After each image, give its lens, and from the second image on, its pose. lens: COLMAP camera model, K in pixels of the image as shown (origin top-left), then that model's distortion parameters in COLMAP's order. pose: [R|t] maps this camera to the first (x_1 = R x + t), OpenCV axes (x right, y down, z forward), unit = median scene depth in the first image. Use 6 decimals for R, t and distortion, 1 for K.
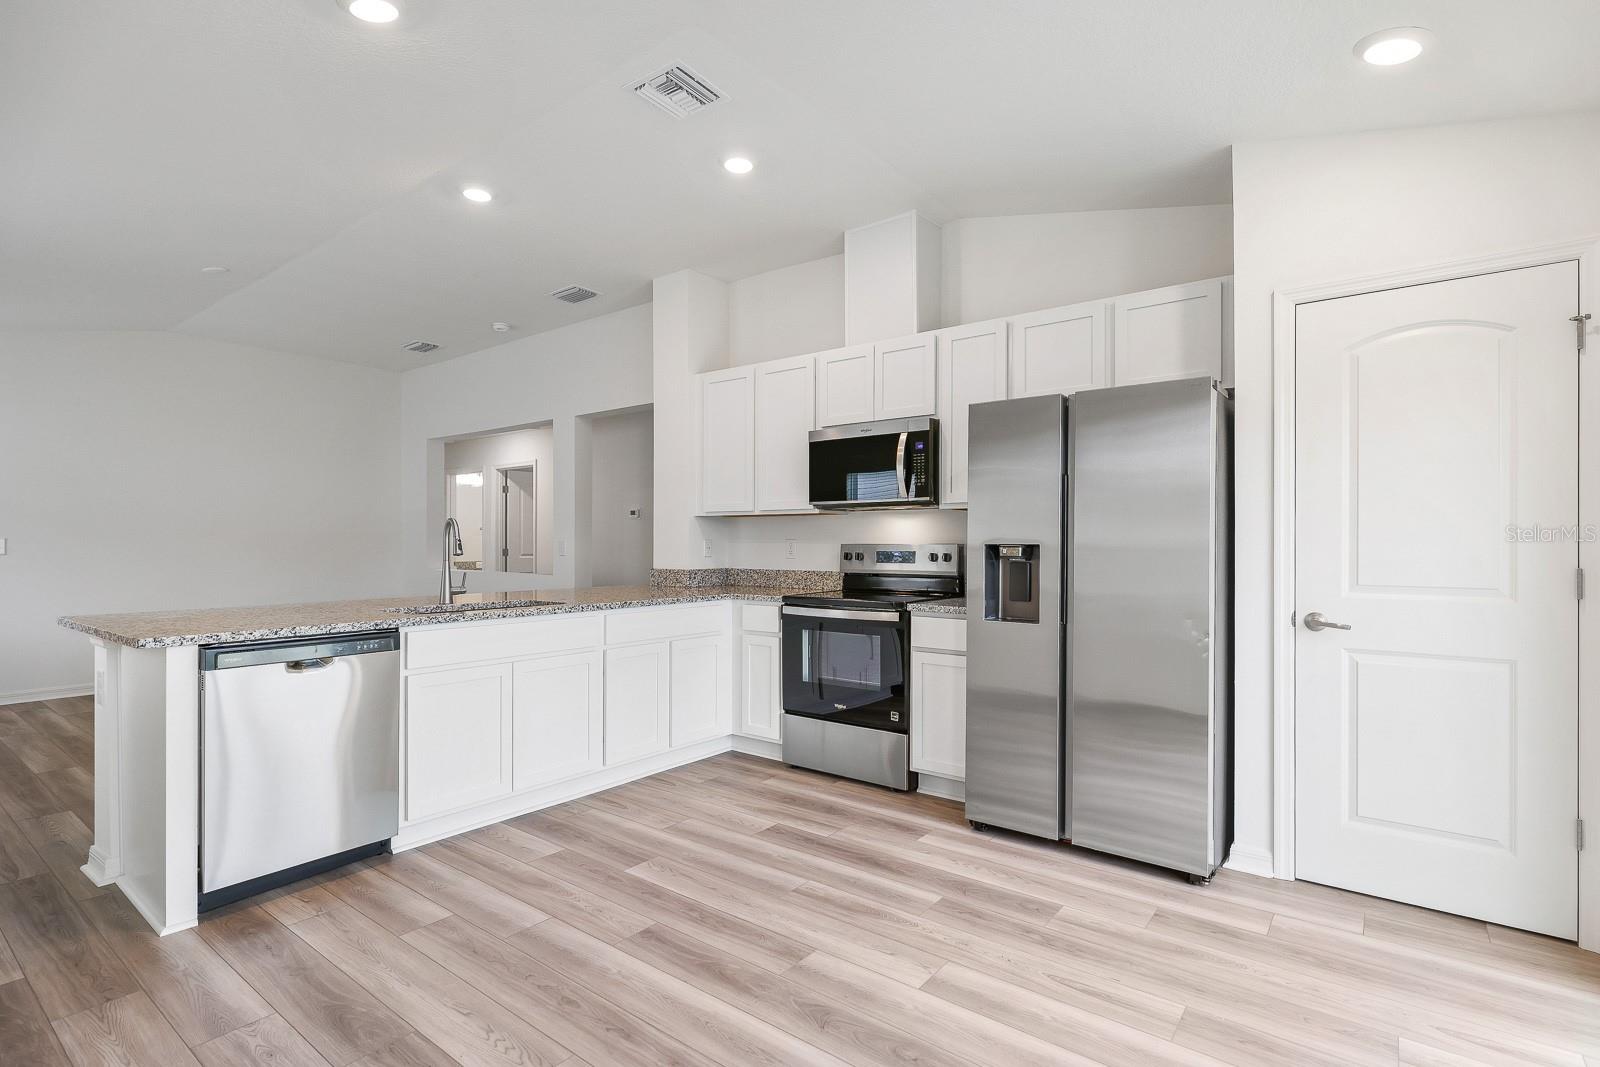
lens RADIAL K [[761.0, 0, 797.9], [0, 761.0, 554.1], [0, 0, 1]] dist [0.007994, -0.002981]
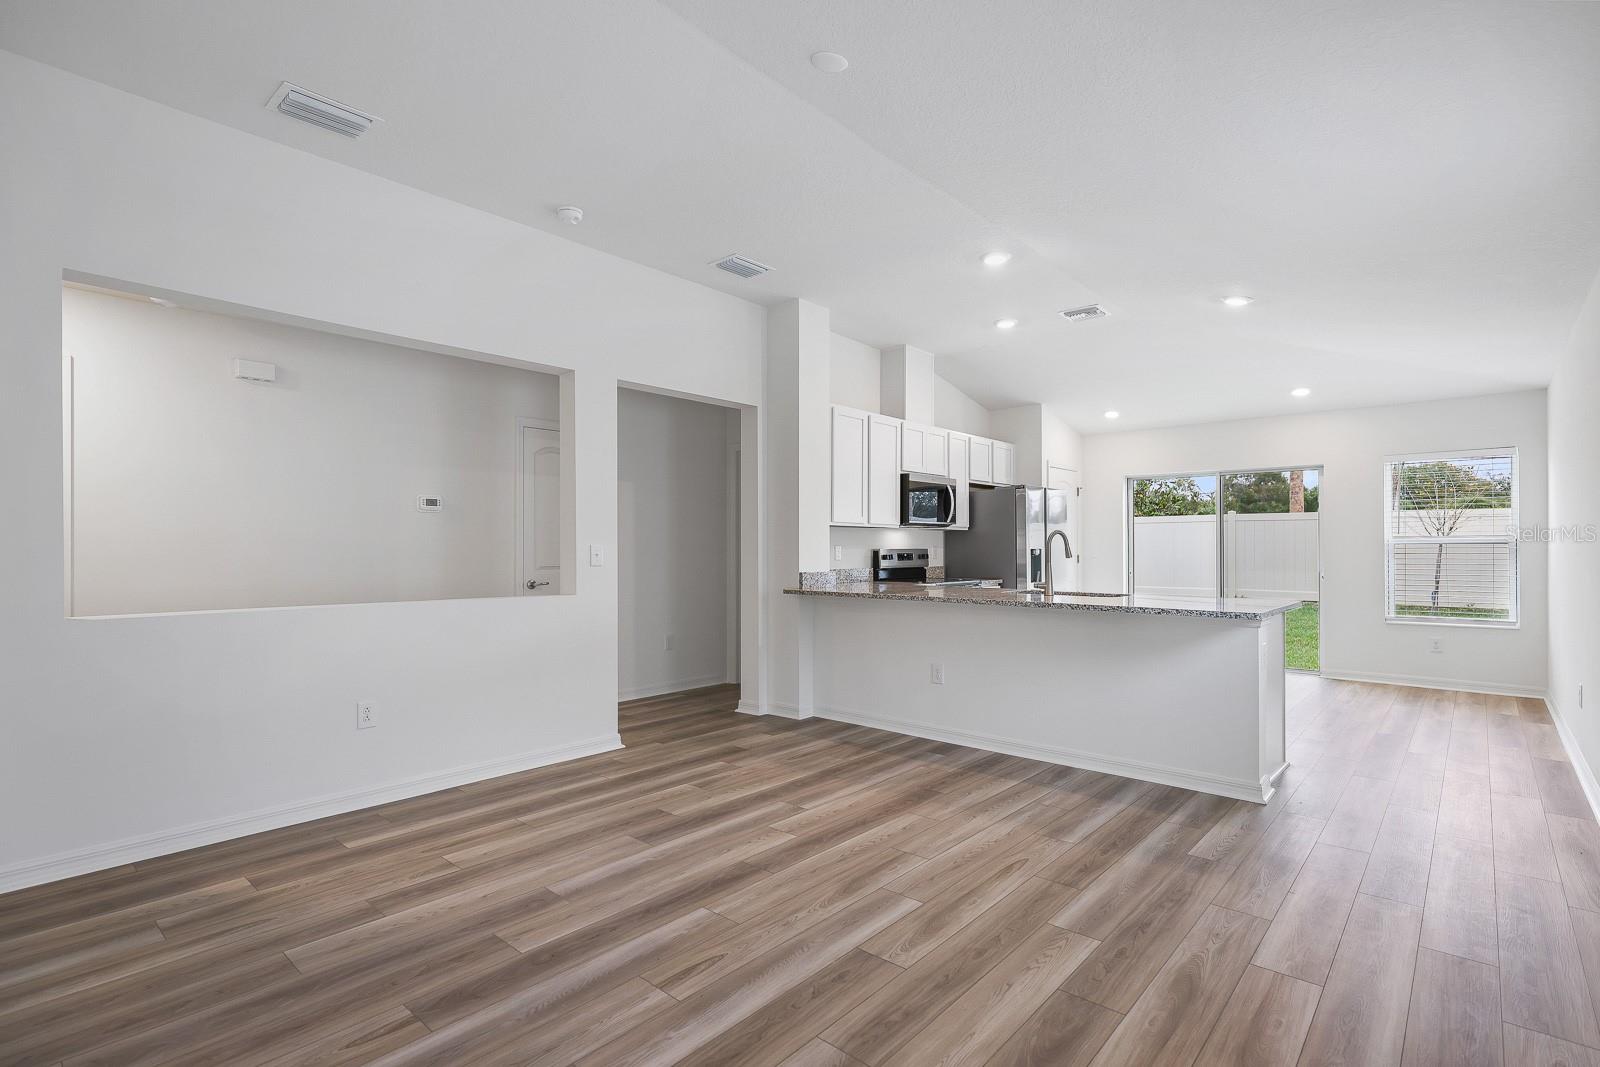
lens RADIAL K [[761.0, 0, 813.7], [0, 761.0, 546.6], [0, 0, 1]] dist [0.007994, -0.002981]
pose [[0.071942, 0.010592, 0.997353, -1.367186], [0.019987, 0.999728, -0.012059, -0.002659], [-0.997209, 0.020802, 0.071710, 1.003604]]
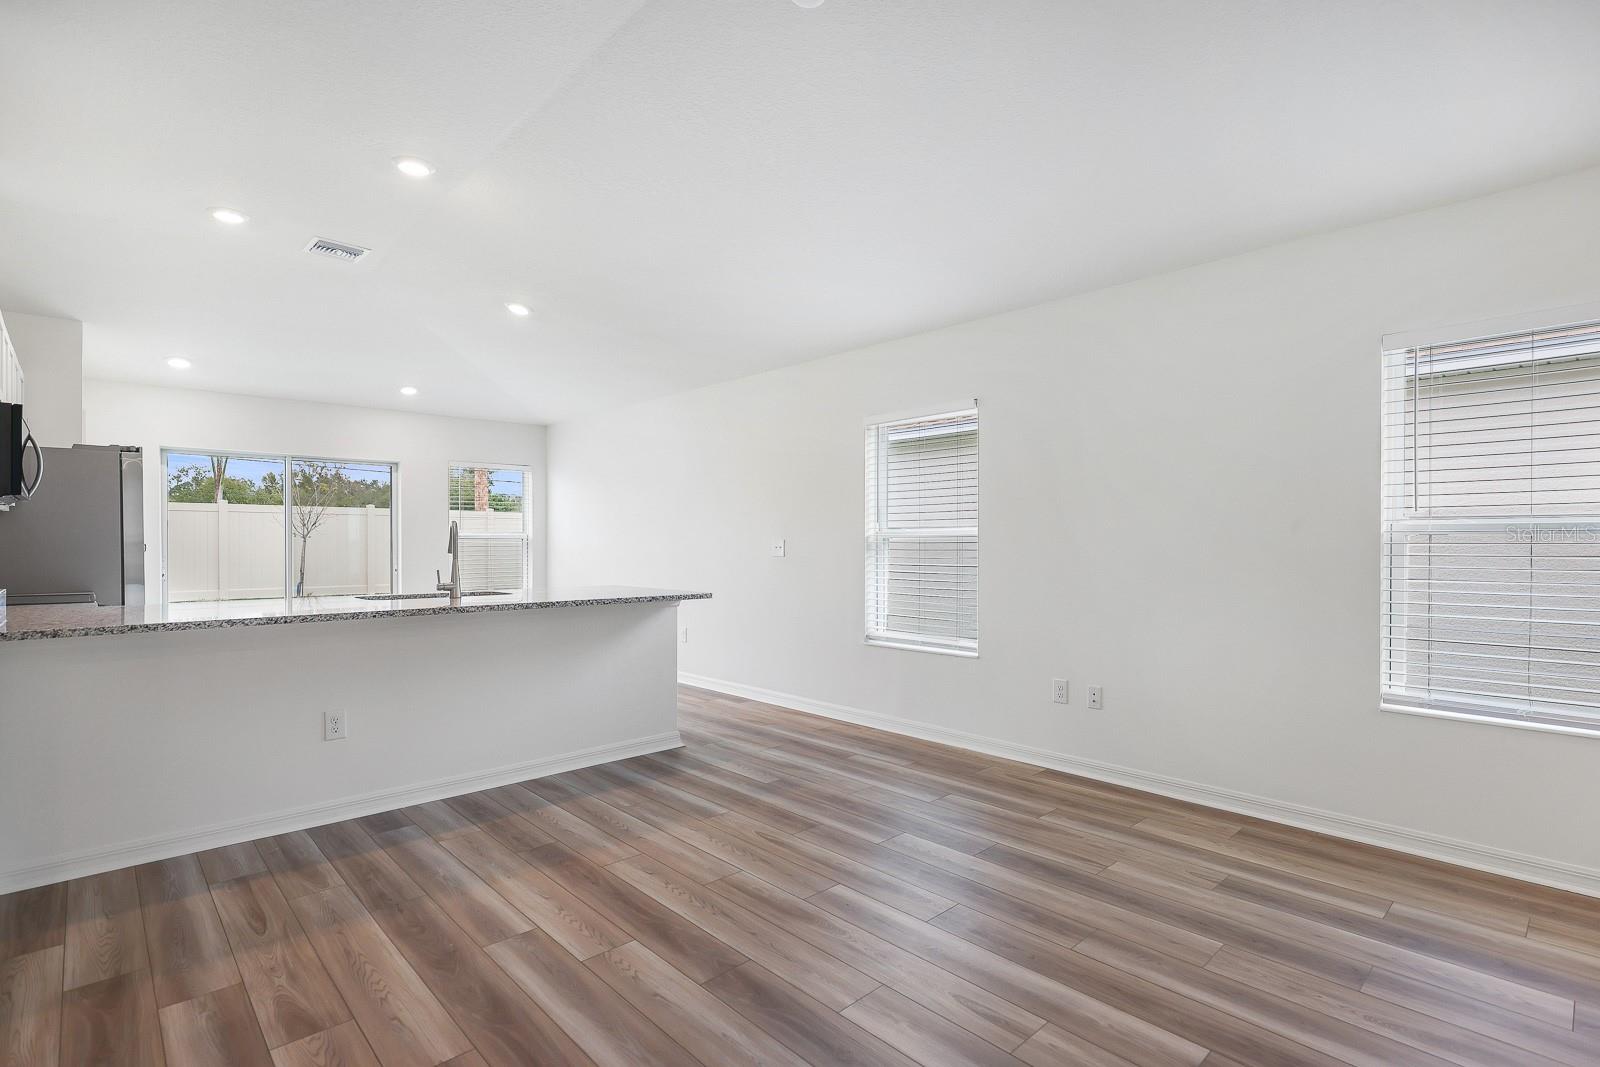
lens RADIAL K [[761.0, 0, 808.6], [0, 761.0, 541.3], [0, 0, 1]] dist [0.007994, -0.002981]
pose [[-0.984921, 0.008622, 0.172792, -0.885414], [0.012119, 0.999742, 0.019196, -0.020088], [-0.172582, 0.021000, -0.984771, 1.536592]]
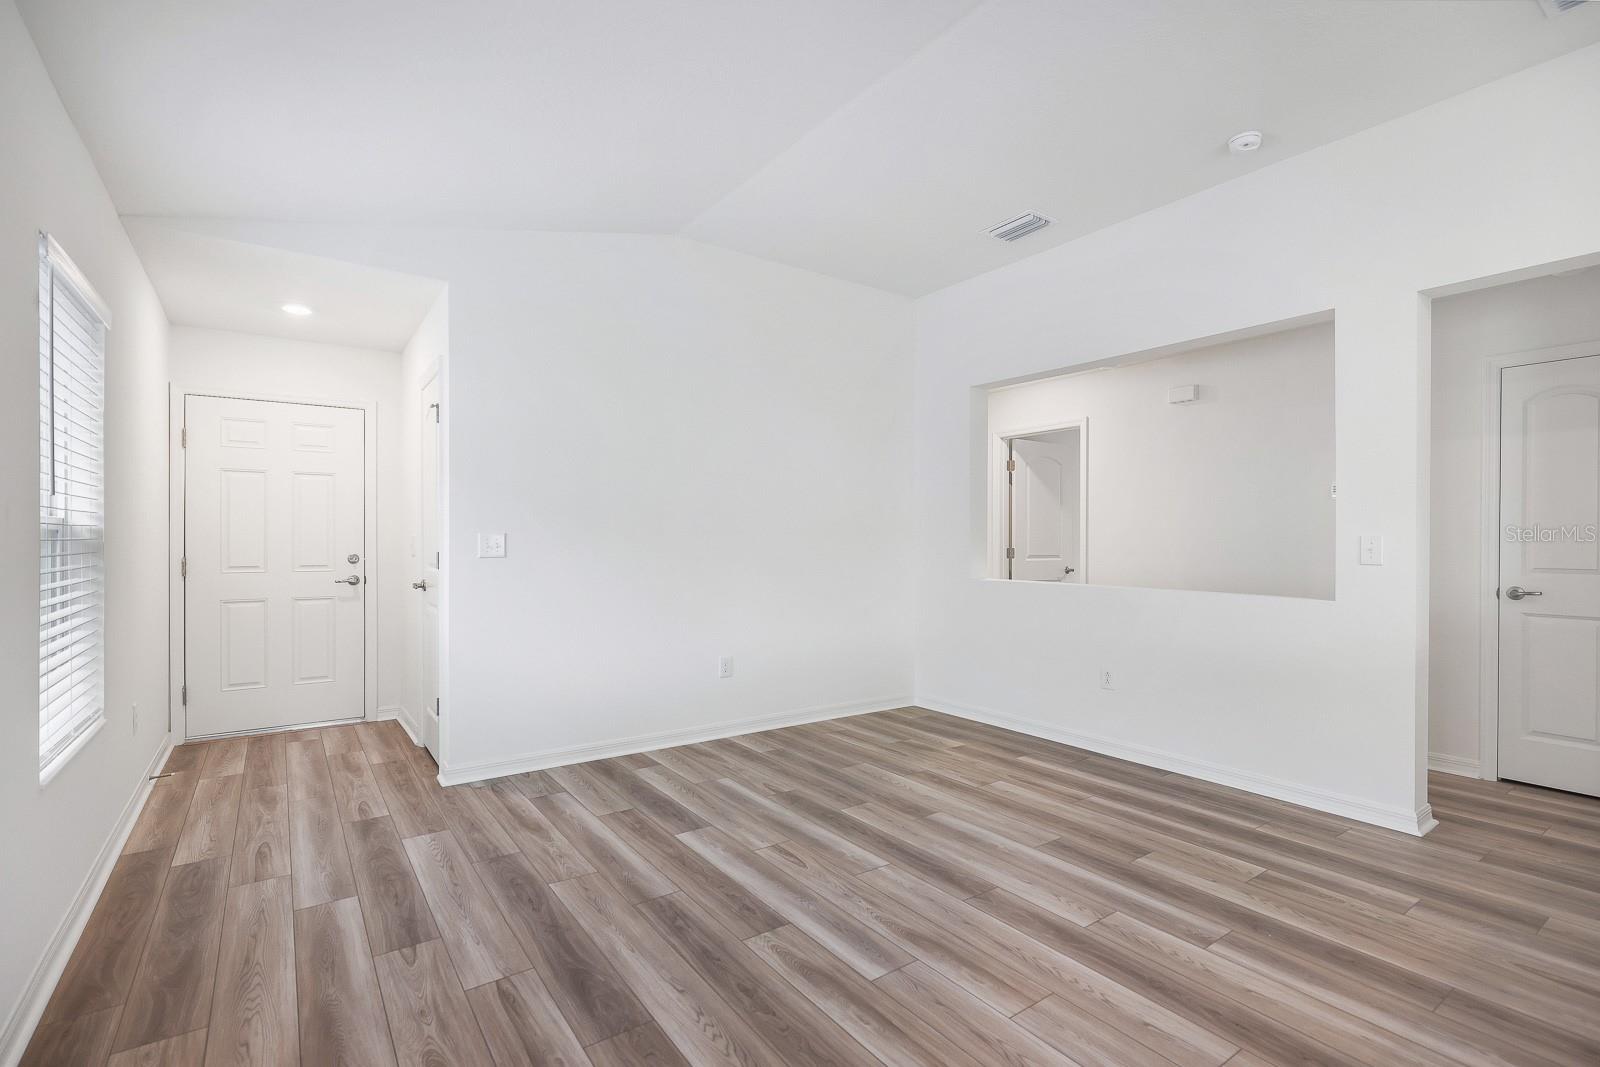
lens RADIAL K [[761.0, 0, 812.0], [0, 761.0, 539.3], [0, 0, 1]] dist [0.007994, -0.002981]
pose [[0.952048, 0.008569, -0.305827, -0.704817], [-0.015106, 0.999705, -0.019013, 0.003233], [0.305574, 0.022721, 0.951897, 0.529273]]
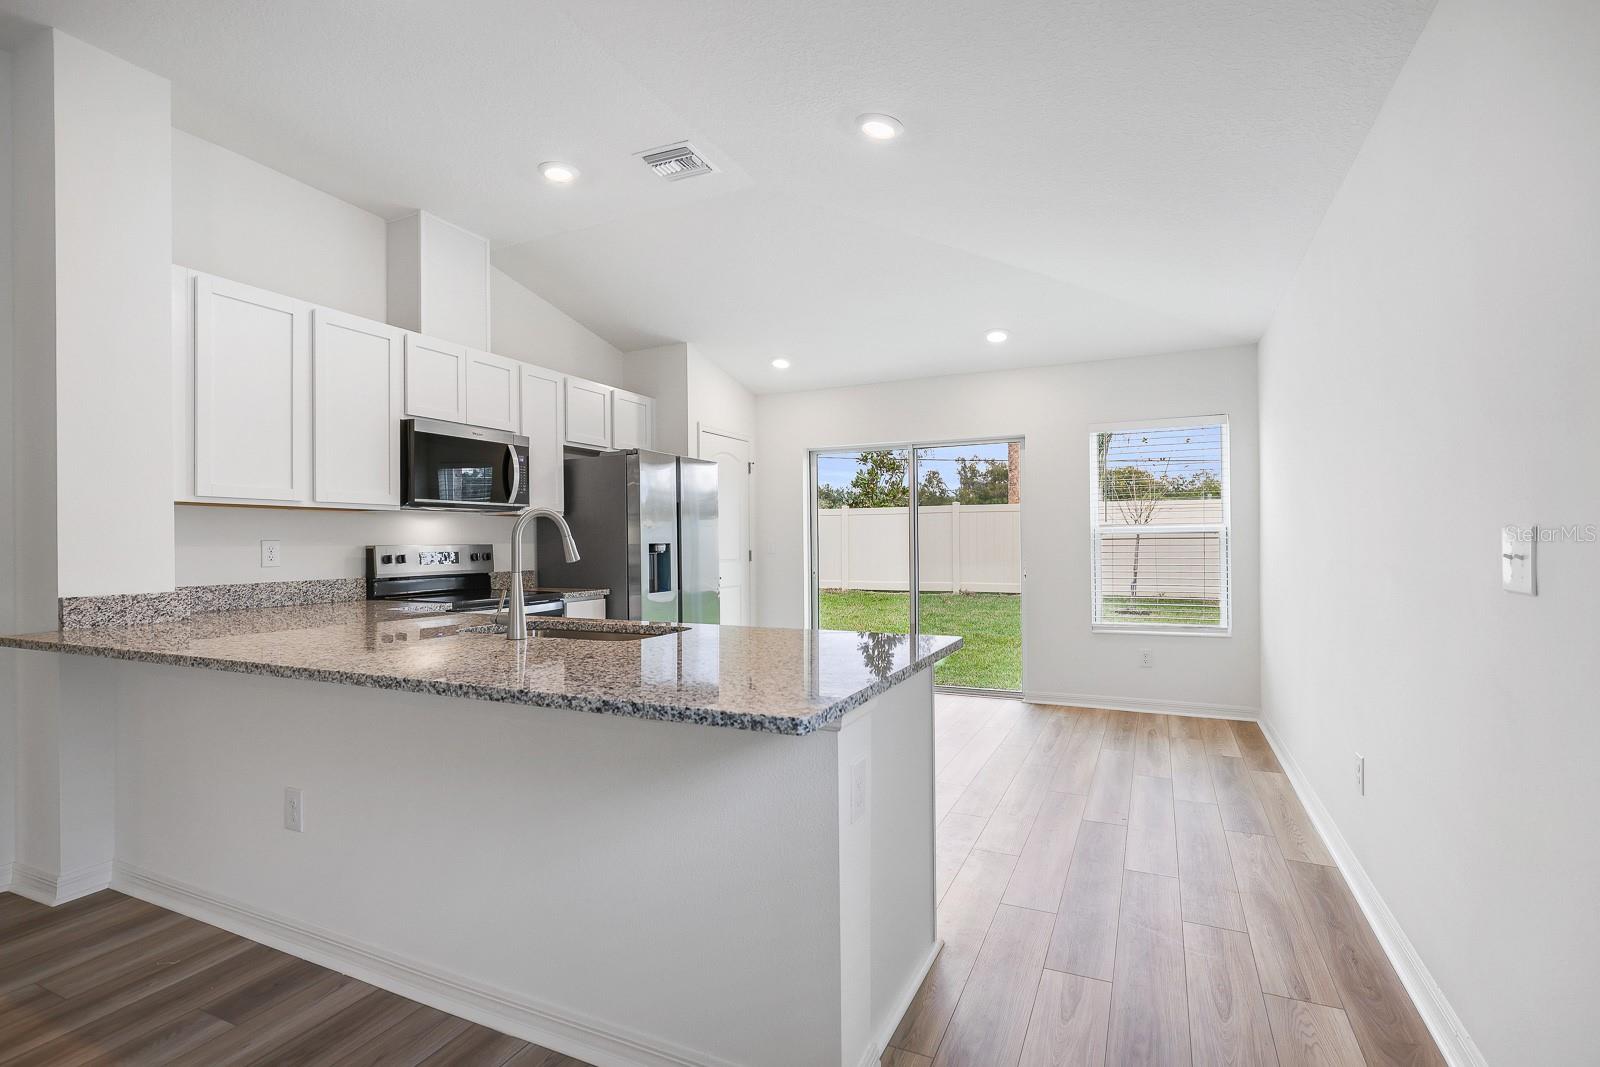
lens RADIAL K [[761.0, 0, 812.8], [0, 761.0, 540.6], [0, 0, 1]] dist [0.007994, -0.002981]
pose [[-0.218460, 0.010876, 0.975785, -0.879669], [0.028908, 0.999571, -0.004670, -0.000348], [-0.975418, 0.027188, -0.218681, 0.691618]]
